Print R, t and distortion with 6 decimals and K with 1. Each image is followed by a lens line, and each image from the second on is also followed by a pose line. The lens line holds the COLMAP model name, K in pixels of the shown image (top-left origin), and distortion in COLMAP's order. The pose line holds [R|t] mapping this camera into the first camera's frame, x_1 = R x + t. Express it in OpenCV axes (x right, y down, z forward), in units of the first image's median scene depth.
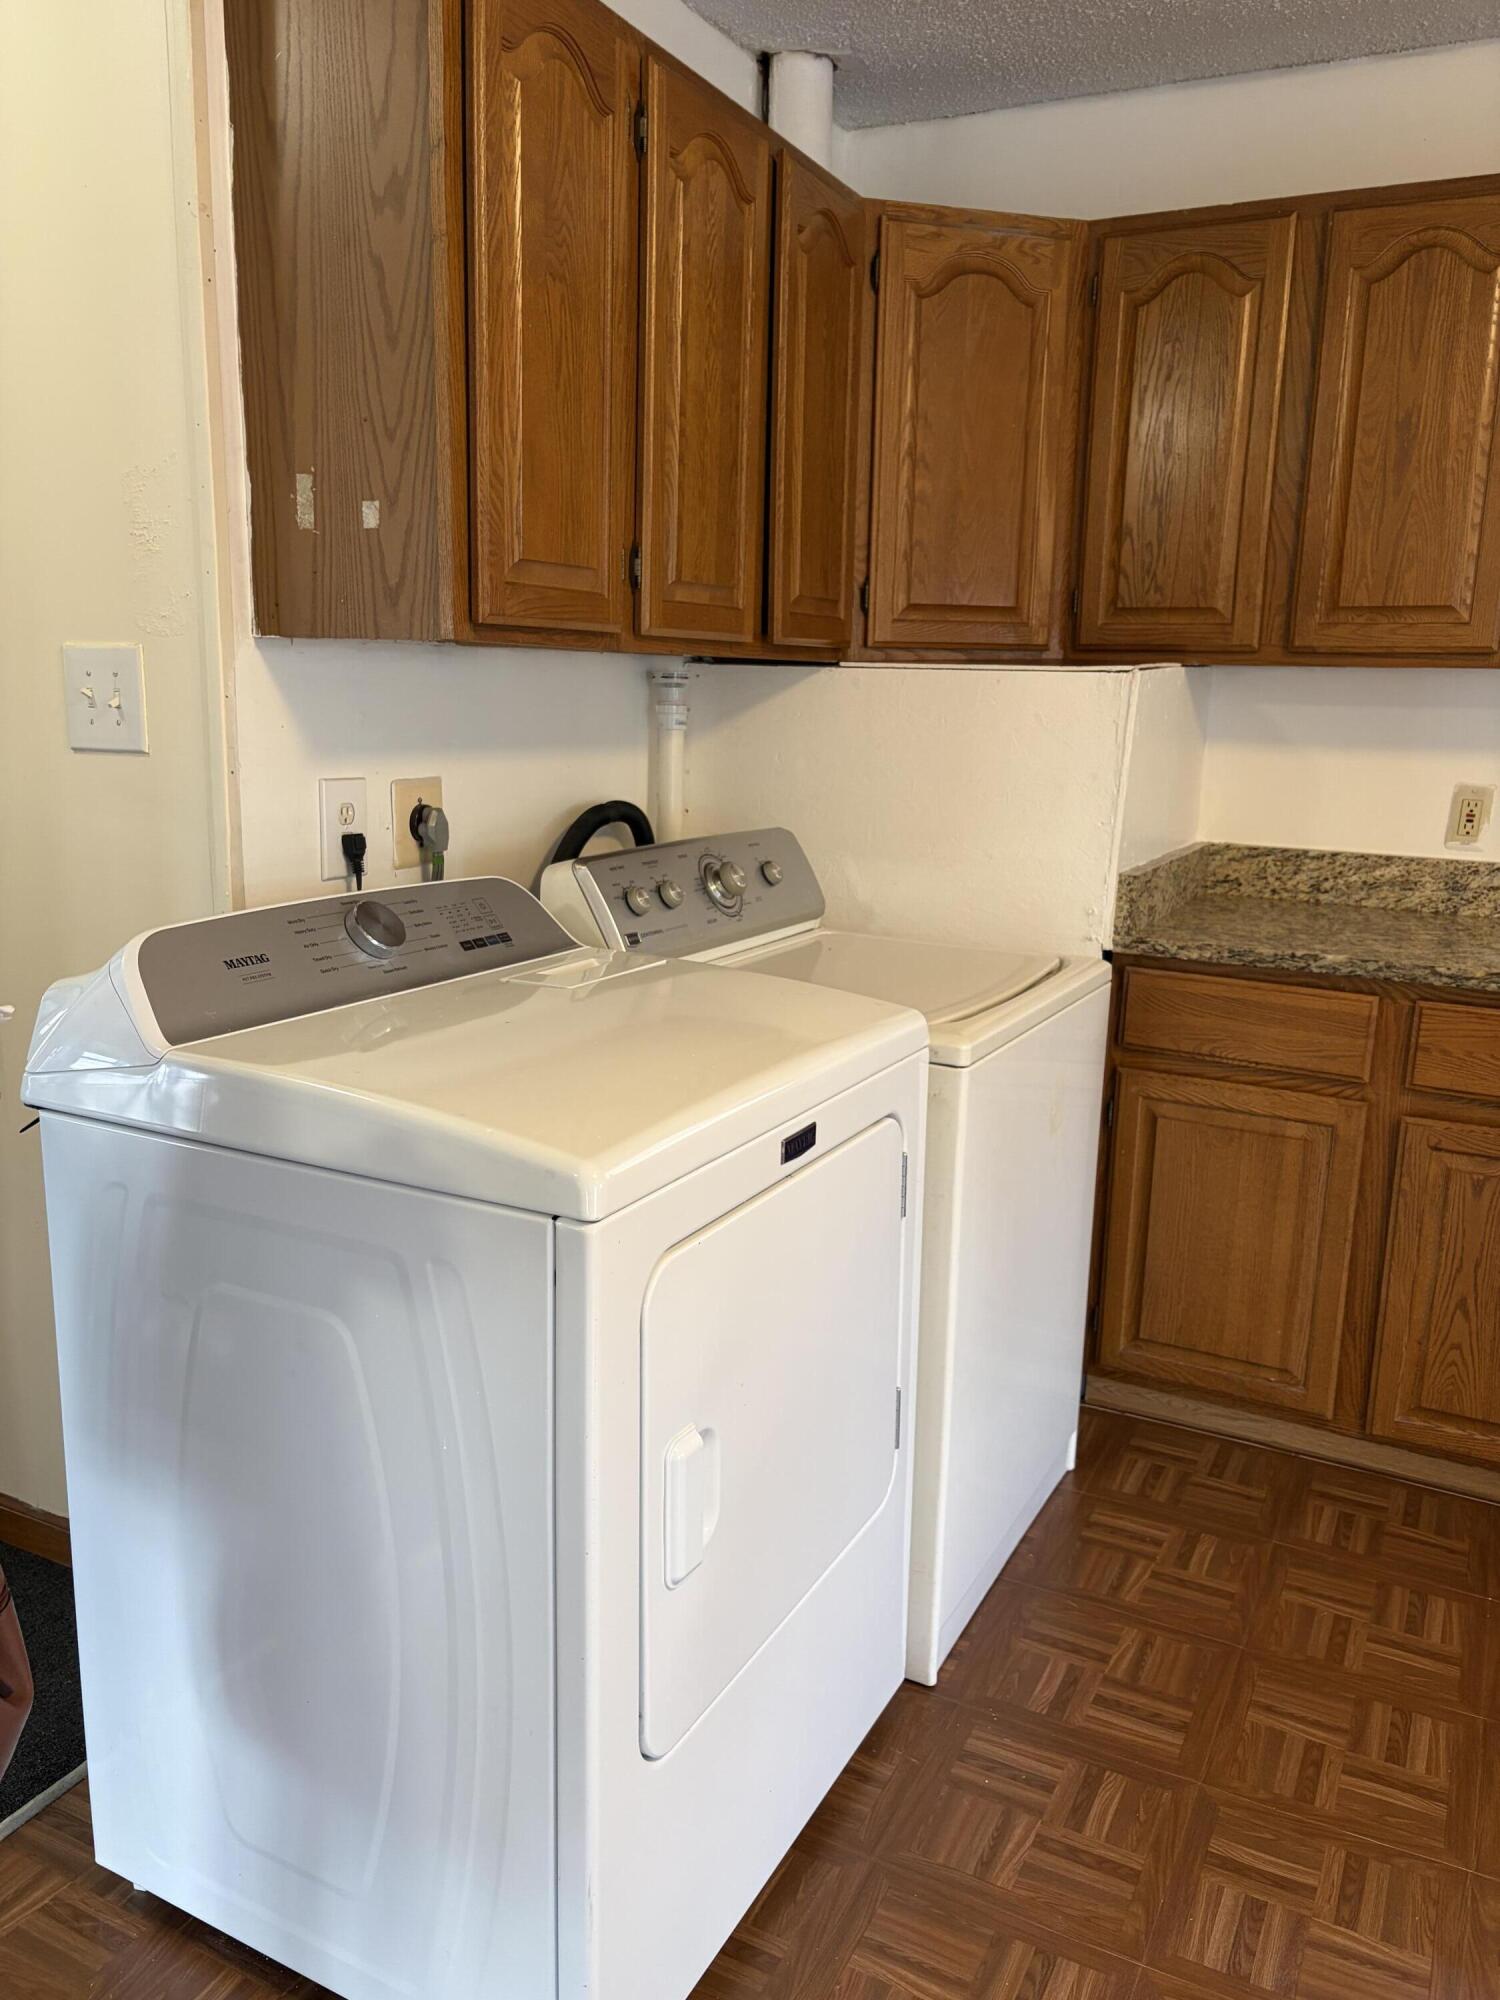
lens RADIAL K [[1509.2, 0, 731.2], [0, 1509.2, 999.4], [0, 0, 1]] dist [0.030098, -0.045315]
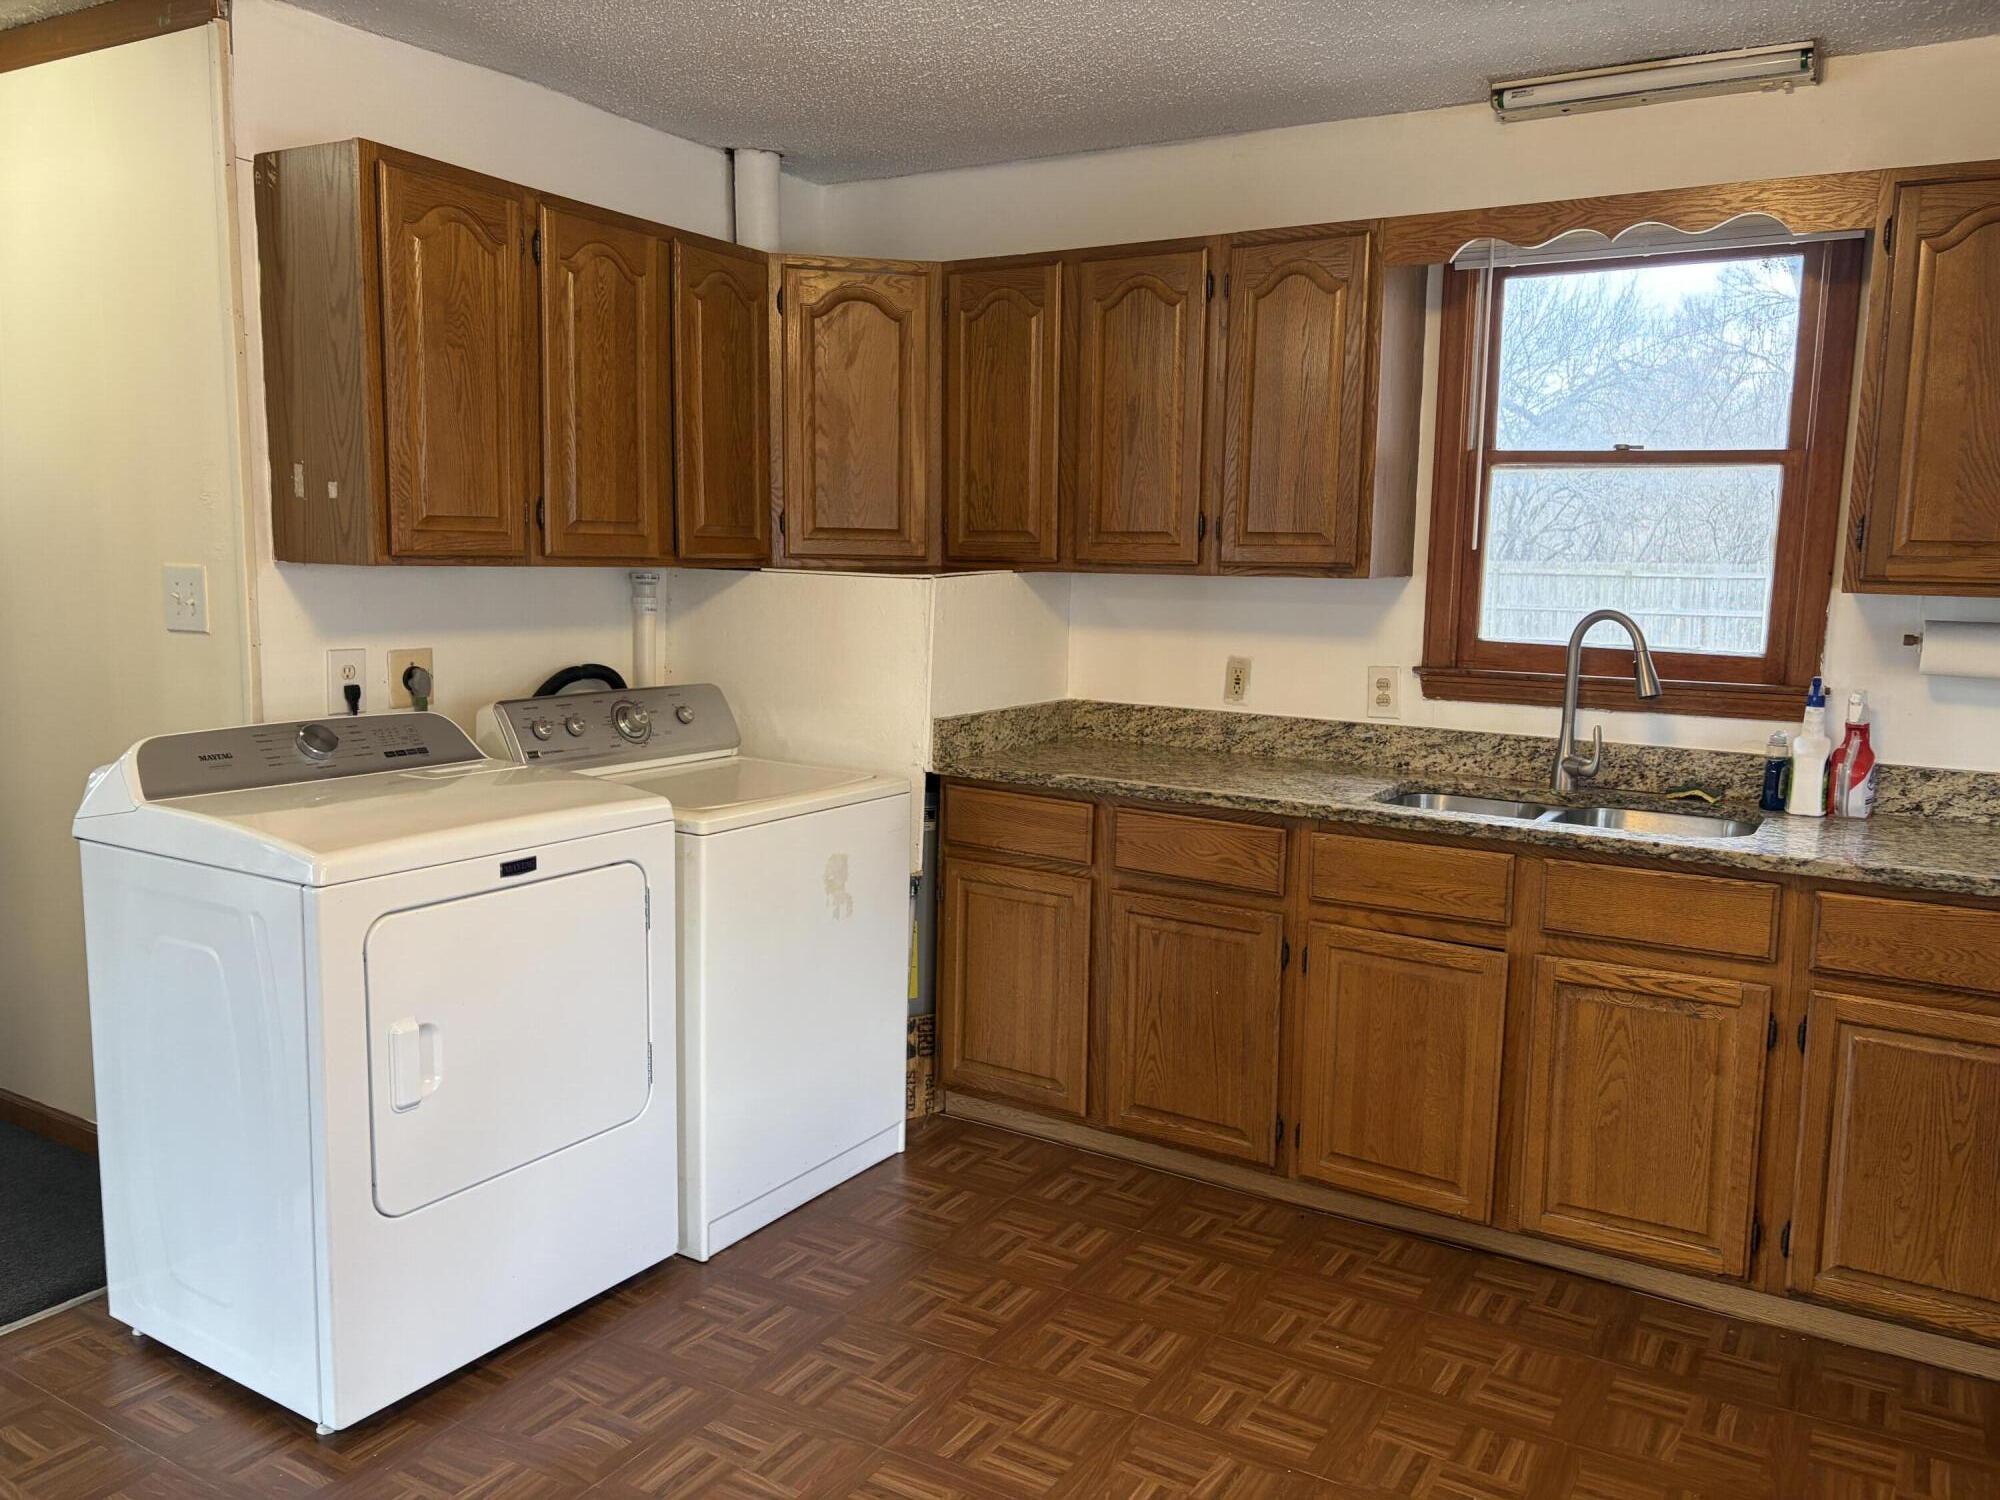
lens RADIAL K [[1509.2, 0, 1014.2], [0, 1509.2, 744.4], [0, 0, 1]] dist [0.030098, -0.045315]
pose [[0.998334, 0.007720, -0.057175, 0.423883], [-0.012286, 0.996723, -0.079954, 0.054360], [0.056371, 0.080523, 0.995157, -0.405152]]
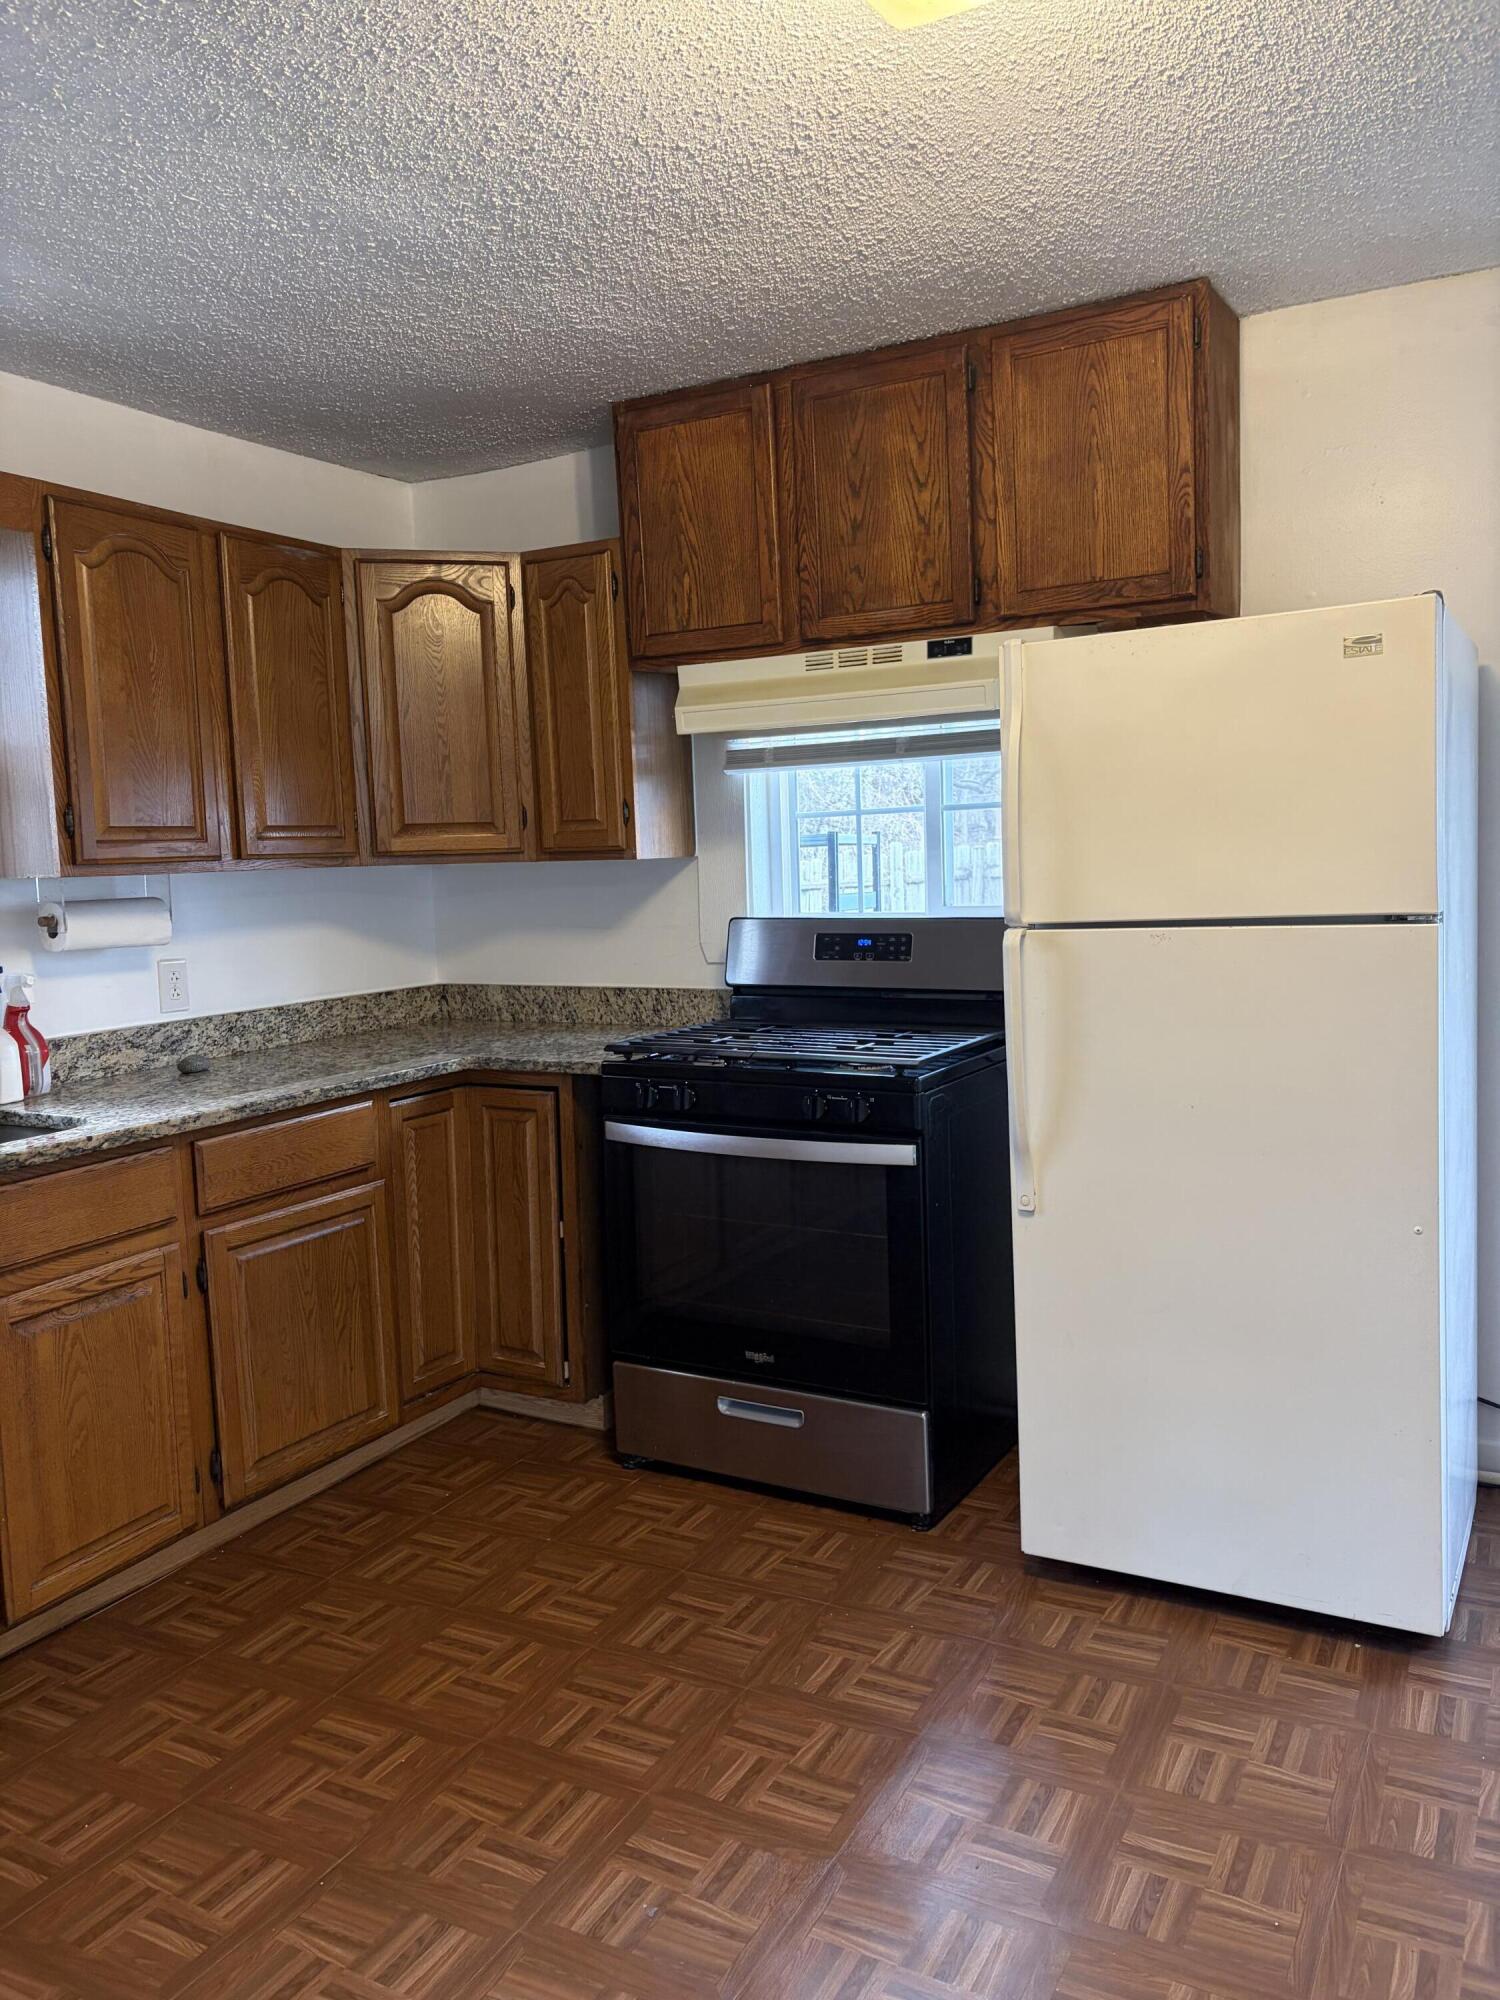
lens RADIAL K [[1509.2, 0, 741.9], [0, 1509.2, 986.2], [0, 0, 1]] dist [0.030098, -0.045315]
pose [[0.010826, -0.109044, 0.993978, -0.222632], [0.242233, 0.964714, 0.103195, -0.070704], [-0.970158, 0.239657, 0.036858, 0.223090]]
